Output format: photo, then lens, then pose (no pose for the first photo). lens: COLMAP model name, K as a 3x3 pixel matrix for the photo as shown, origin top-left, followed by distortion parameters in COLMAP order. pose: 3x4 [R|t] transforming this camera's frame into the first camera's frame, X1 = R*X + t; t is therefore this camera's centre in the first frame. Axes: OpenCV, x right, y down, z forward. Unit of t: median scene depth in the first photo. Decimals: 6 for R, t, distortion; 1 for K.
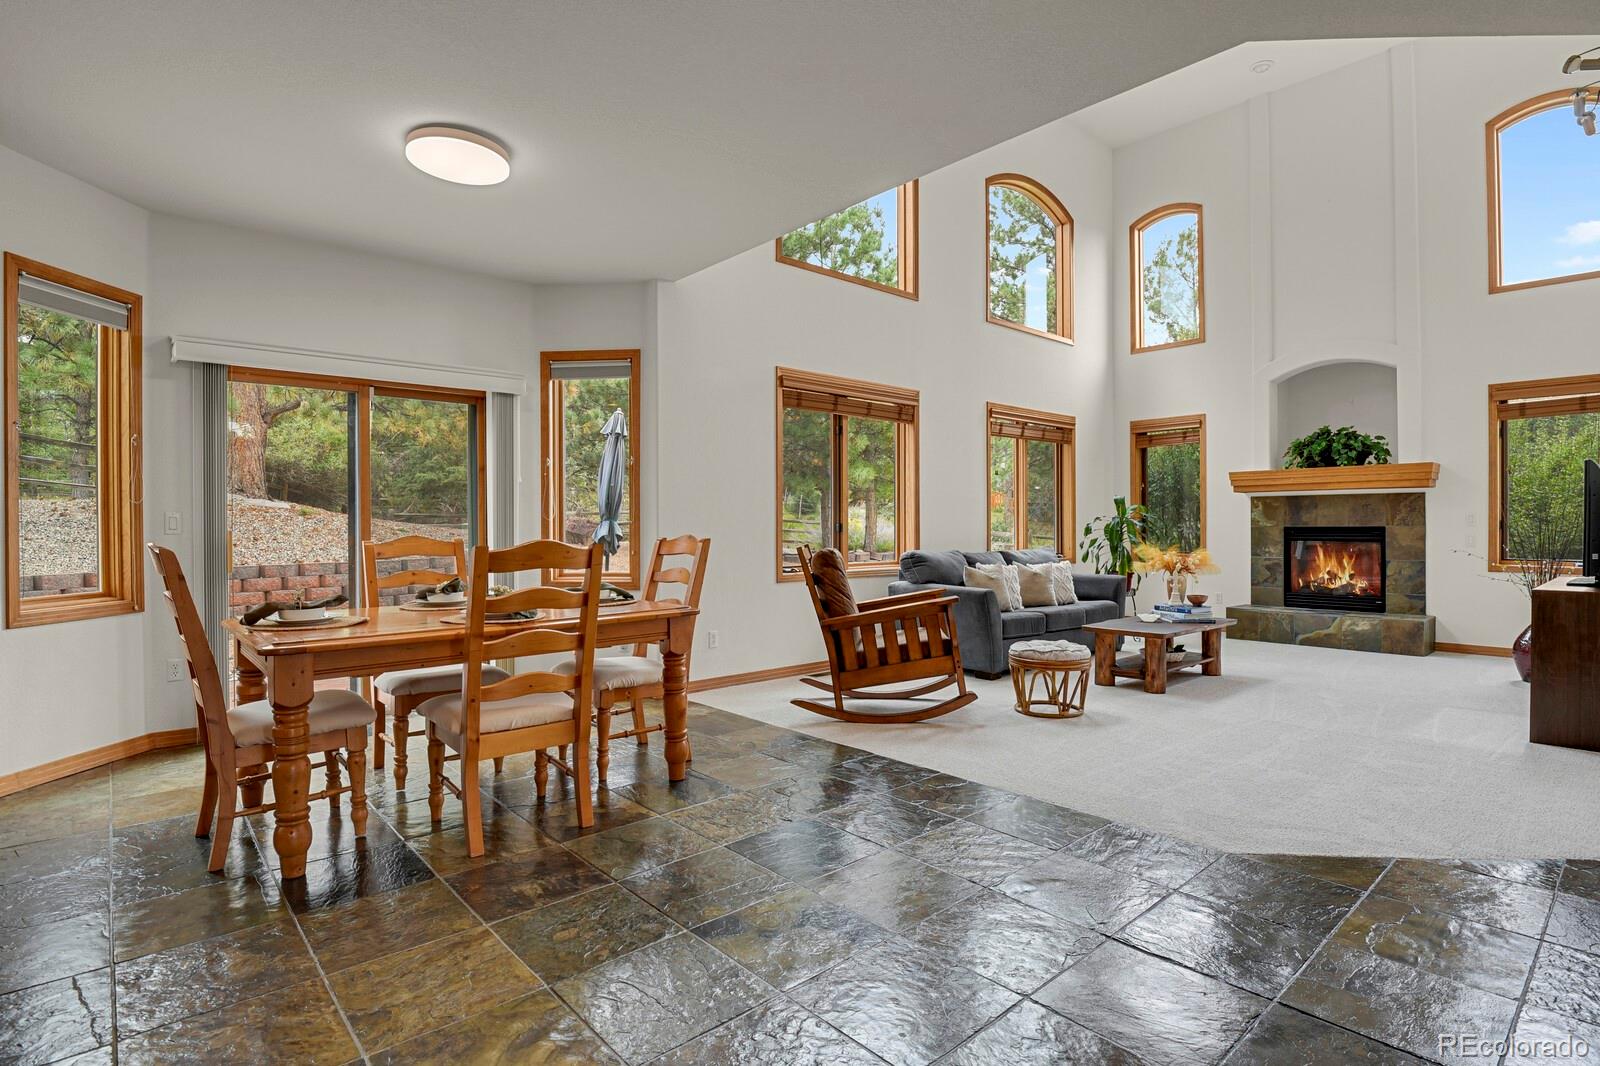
lens RADIAL K [[795.6, 0, 808.8], [0, 795.6, 527.5], [0, 0, 1]] dist [-0.016905, -0.009347]
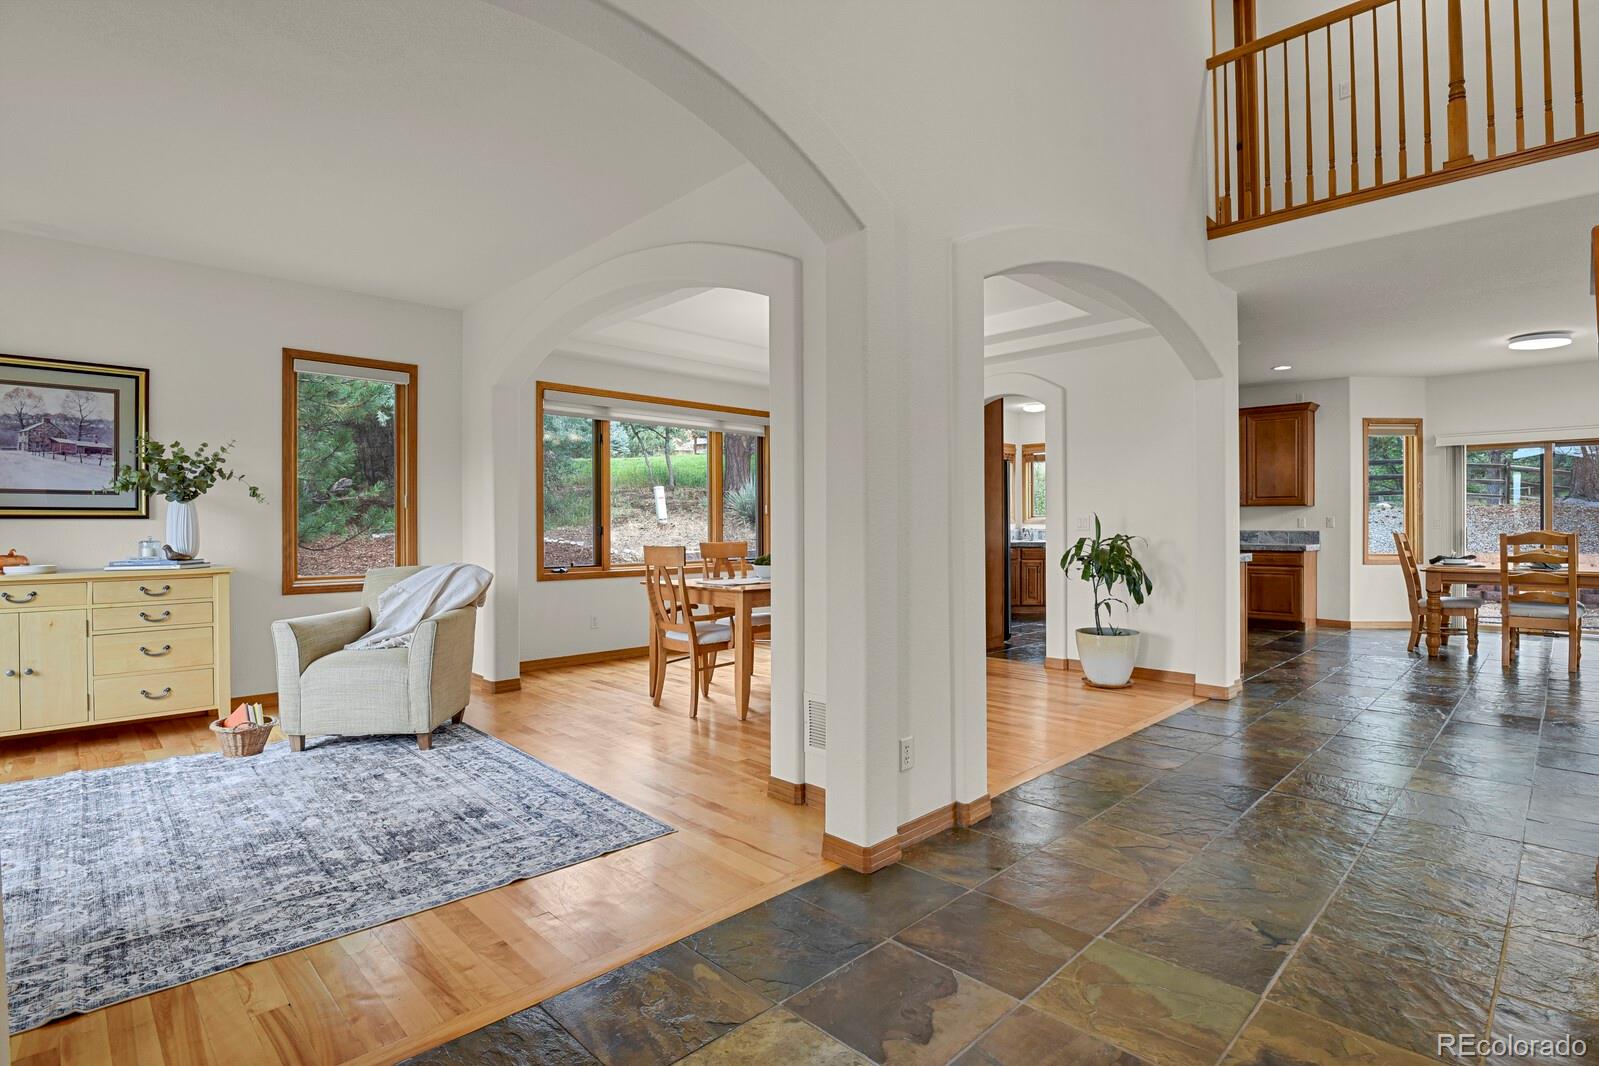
lens RADIAL K [[781.1, 0, 808.4], [0, 781.1, 529.5], [0, 0, 1]] dist [-0.021098, -0.006564]
pose [[0.054339, 0.007539, -0.998494, 0.657328], [-0.001991, 0.999970, 0.007442, -0.000689], [0.998521, 0.001584, 0.054352, -0.455367]]
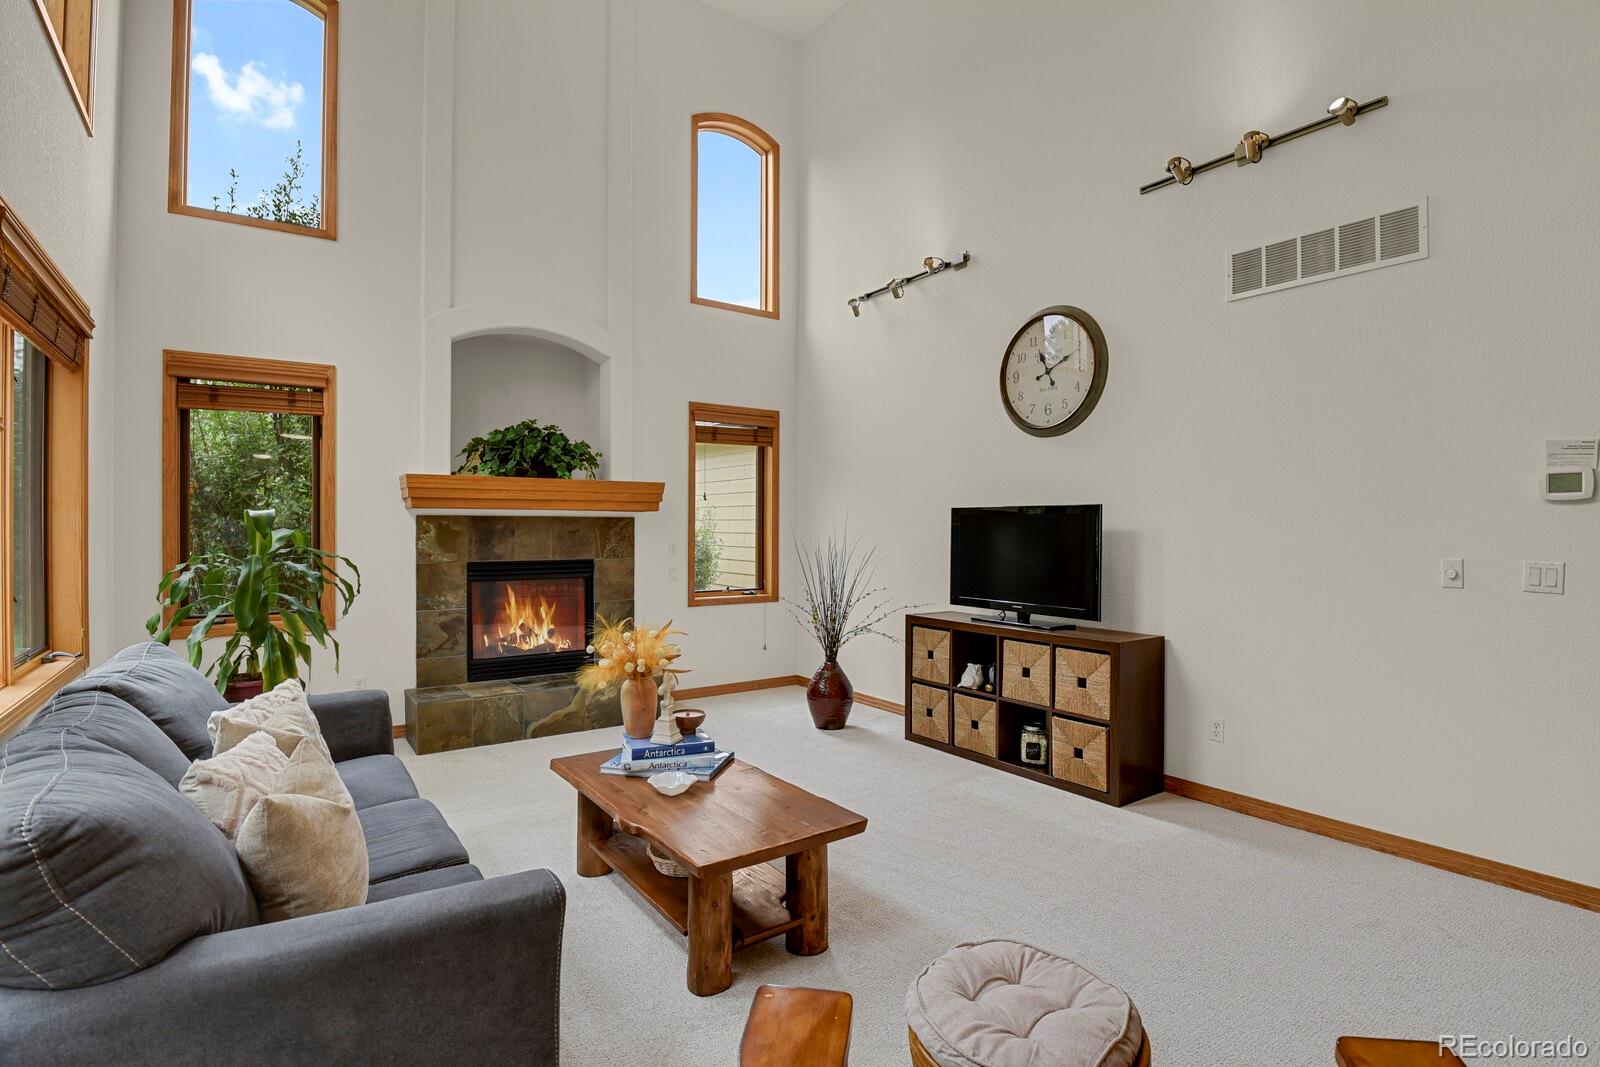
lens RADIAL K [[781.6, 0, 808.9], [0, 781.6, 530.0], [0, 0, 1]] dist [-0.021098, -0.006564]
pose [[0.106793, 0.001473, 0.994280, -0.017417], [-0.000226, 0.999999, -0.001457, -0.029868], [-0.994281, -0.000069, 0.106794, 0.715009]]
